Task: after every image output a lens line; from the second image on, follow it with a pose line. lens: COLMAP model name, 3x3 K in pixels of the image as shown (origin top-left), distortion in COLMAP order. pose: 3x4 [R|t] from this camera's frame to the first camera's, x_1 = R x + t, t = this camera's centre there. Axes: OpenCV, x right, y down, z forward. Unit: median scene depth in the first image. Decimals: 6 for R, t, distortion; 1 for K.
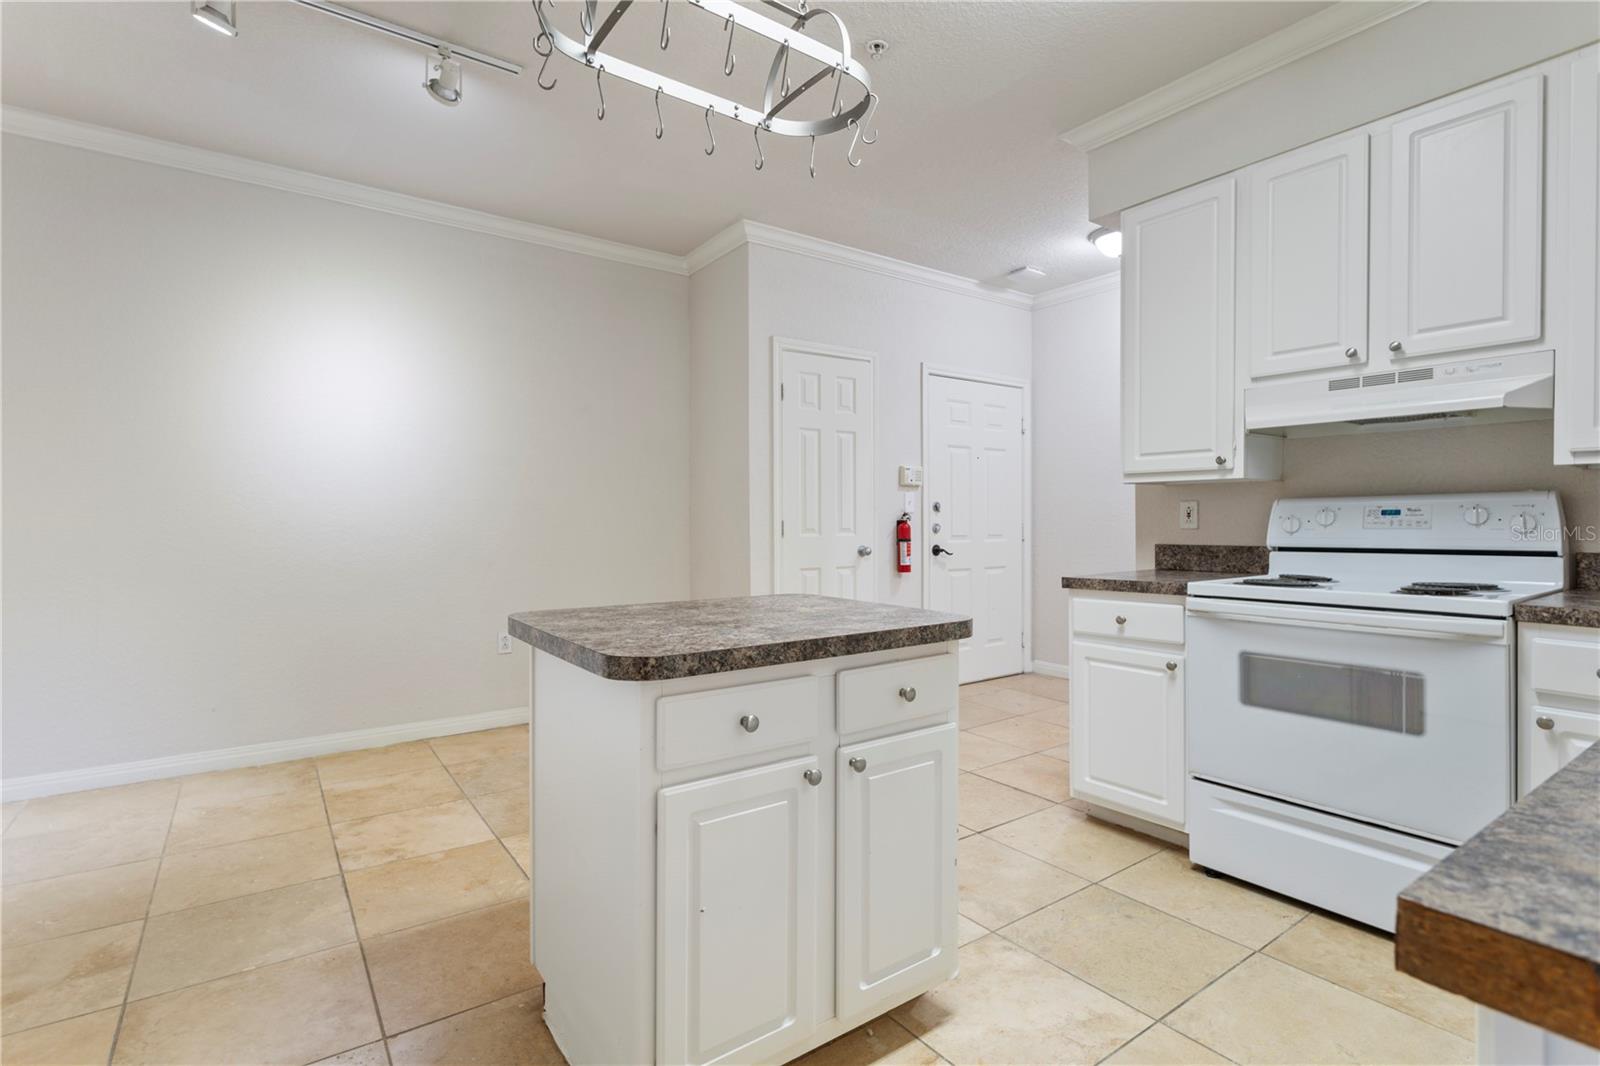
lens RADIAL K [[770.0, 0, 808.5], [0, 770.0, 523.7], [0, 0, 1]] dist [-0.003246, 0.002710]
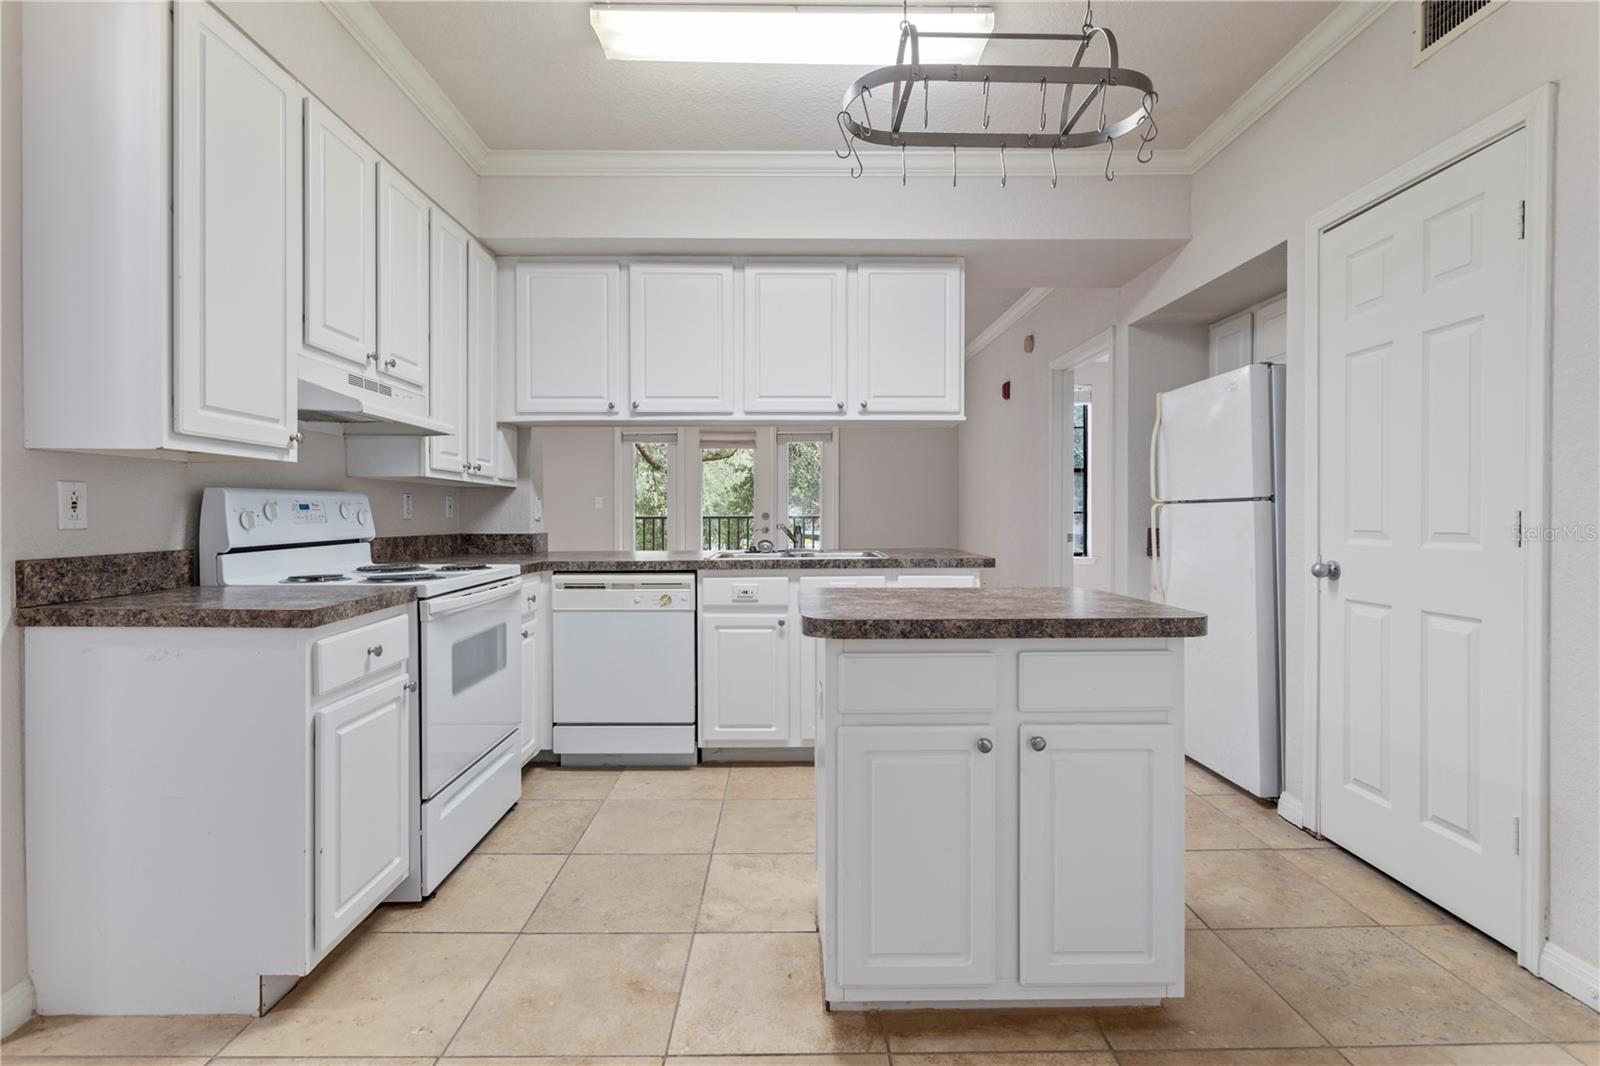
lens RADIAL K [[770.0, 0, 815.3], [0, 770.0, 522.3], [0, 0, 1]] dist [-0.003246, 0.002710]
pose [[-0.828545, -0.001679, 0.559921, -0.319581], [0.007540, 0.999871, 0.014156, -0.002933], [-0.559872, 0.015950, -0.828425, 1.261490]]
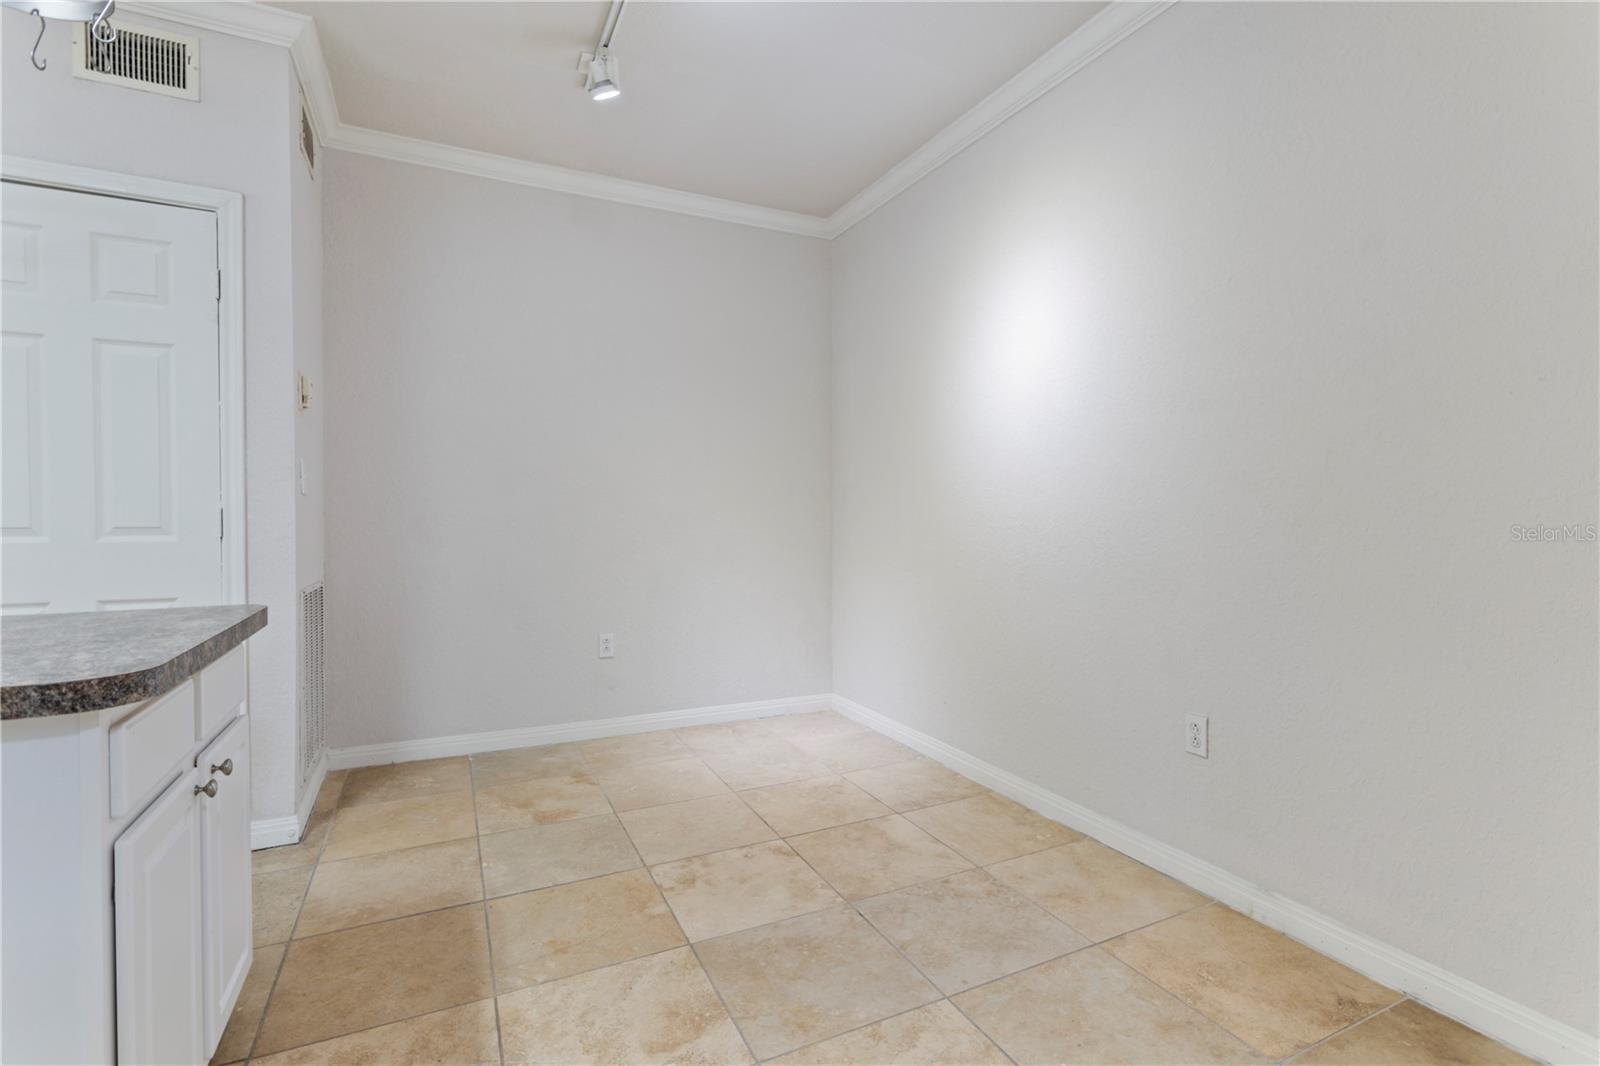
lens RADIAL K [[770.0, 0, 786.8], [0, 770.0, 526.0], [0, 0, 1]] dist [-0.003246, 0.002710]
pose [[-0.182704, 0.018736, -0.982989, 0.275181], [-0.010136, 0.999729, 0.020939, -0.003736], [0.983116, 0.013789, -0.182465, 1.153965]]
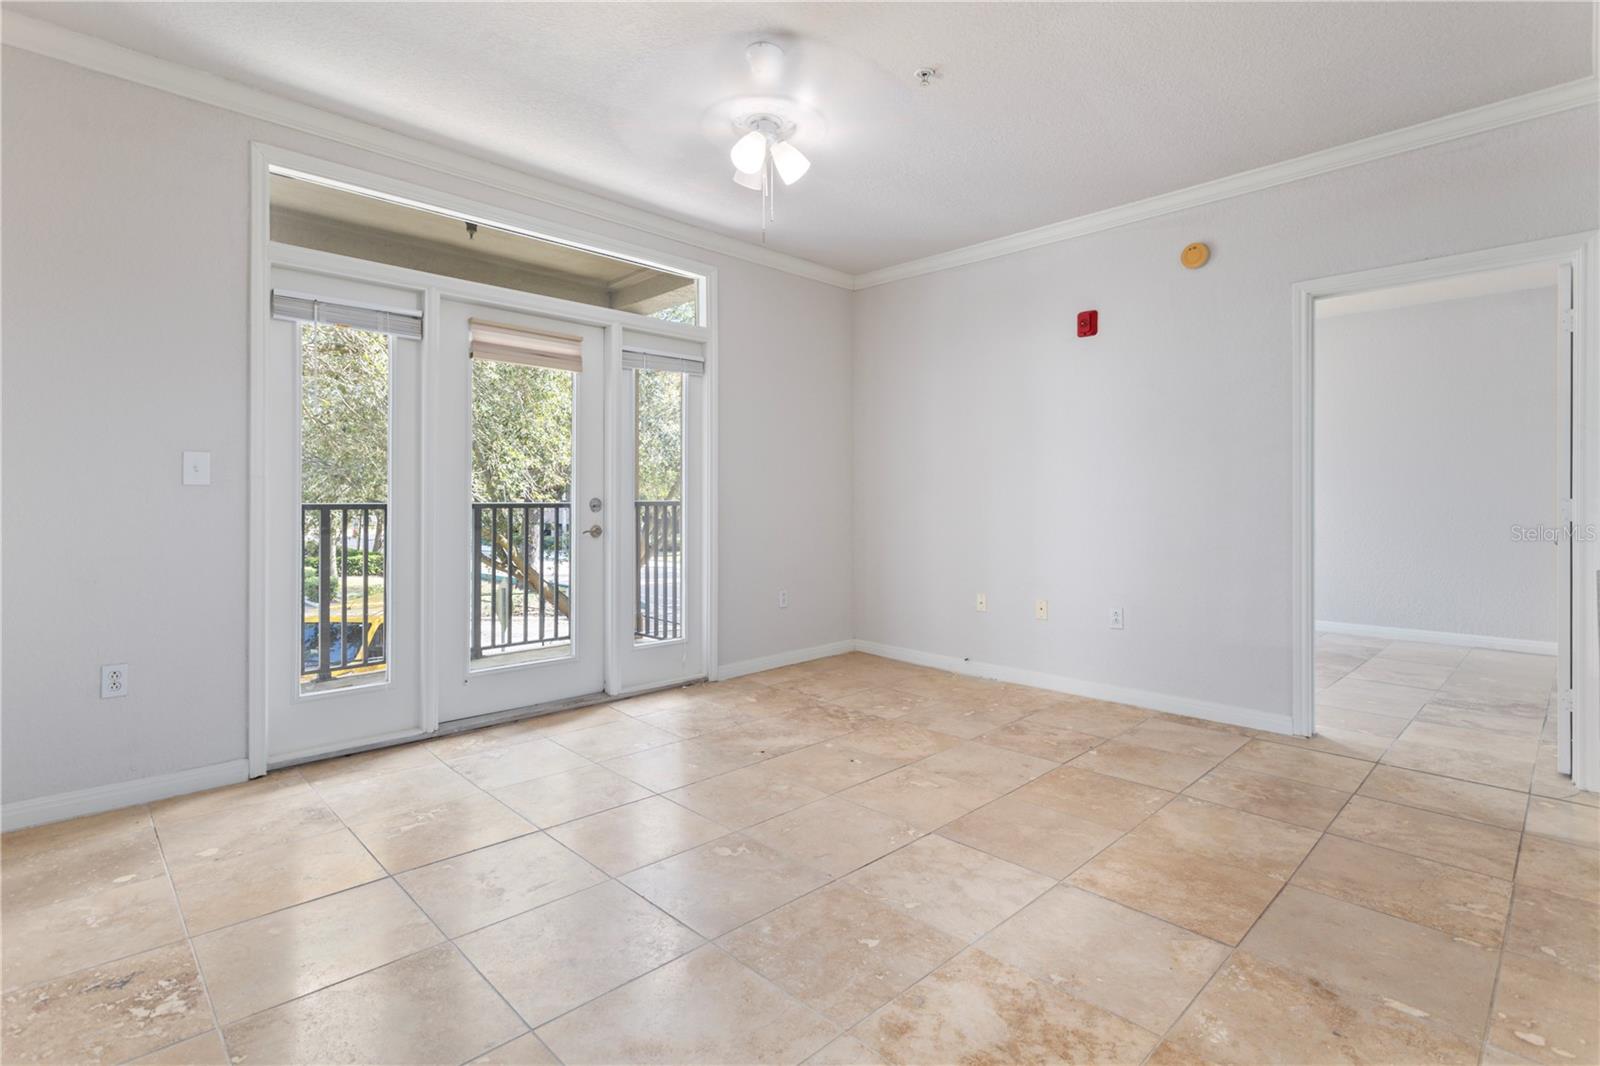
lens RADIAL K [[770.0, 0, 808.1], [0, 770.0, 502.0], [0, 0, 1]] dist [-0.003246, 0.002710]
pose [[-0.988223, -0.000137, -0.153022, 1.266764], [-0.001325, 0.999970, 0.007660, -0.004071], [0.153017, 0.007773, -0.988193, 0.519122]]
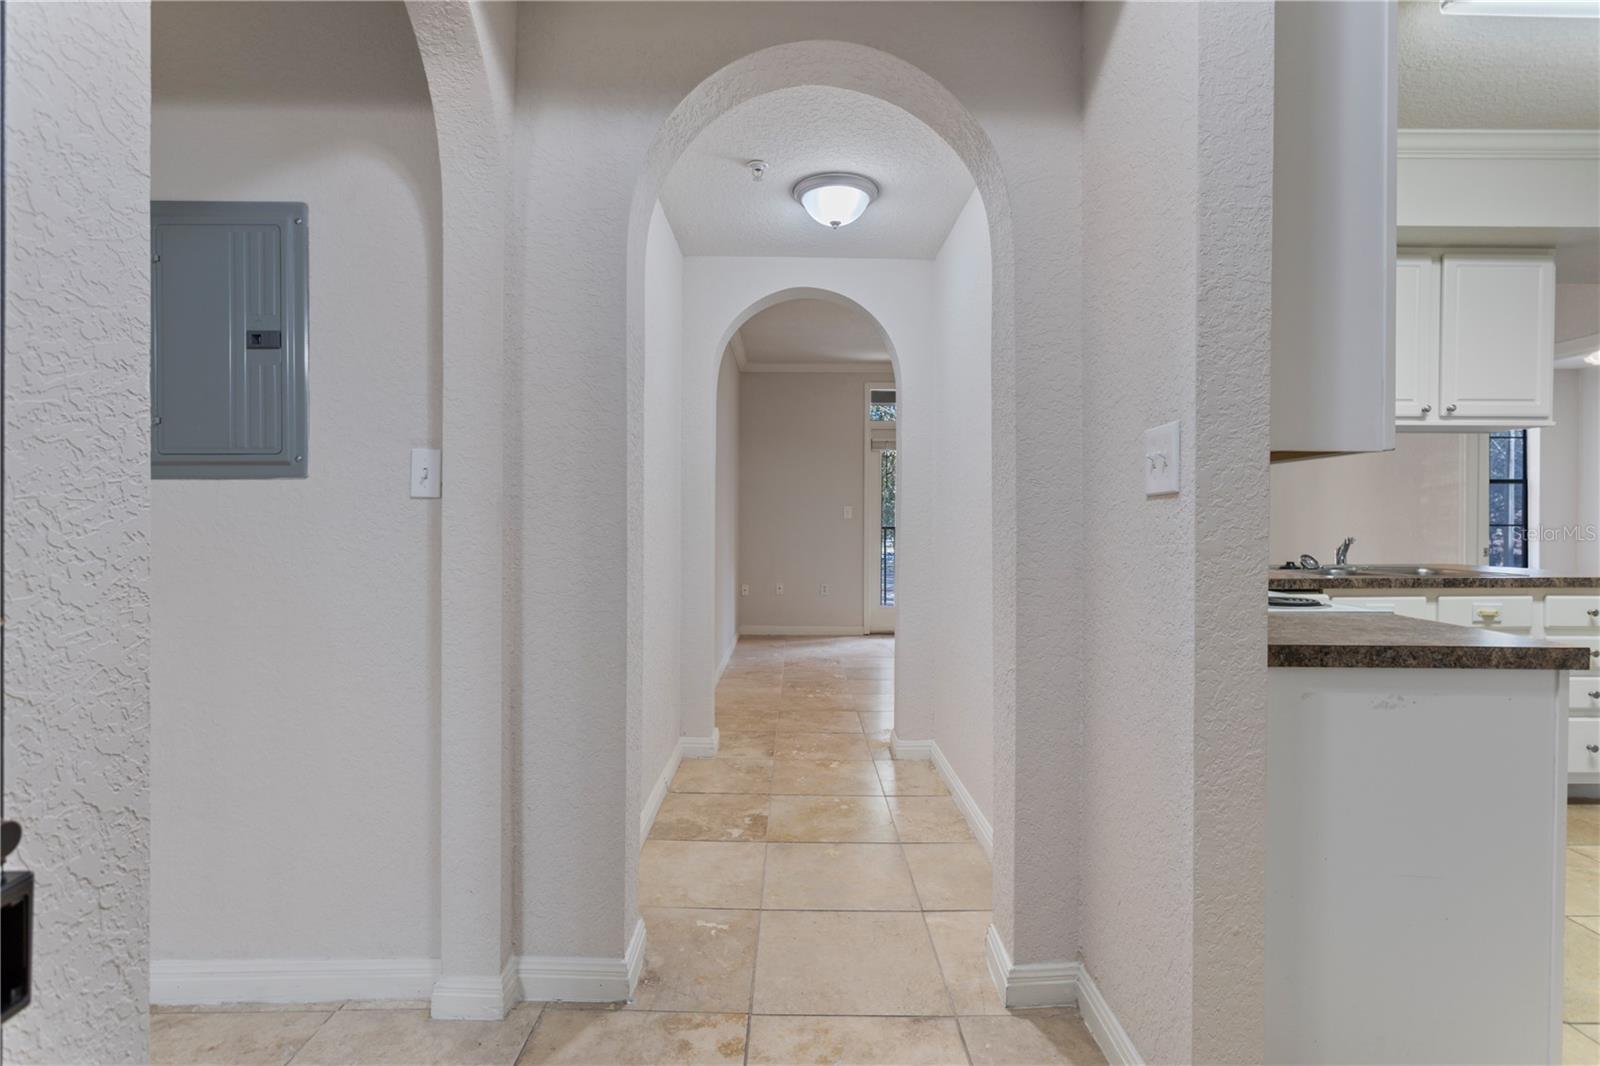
lens RADIAL K [[770.0, 0, 807.6], [0, 770.0, 525.5], [0, 0, 1]] dist [-0.003246, 0.002710]
pose [[-0.815121, 0.000887, 0.579290, 0.450377], [0.006672, 0.999947, 0.007858, -0.016835], [-0.579253, 0.010270, -0.815083, 1.684122]]
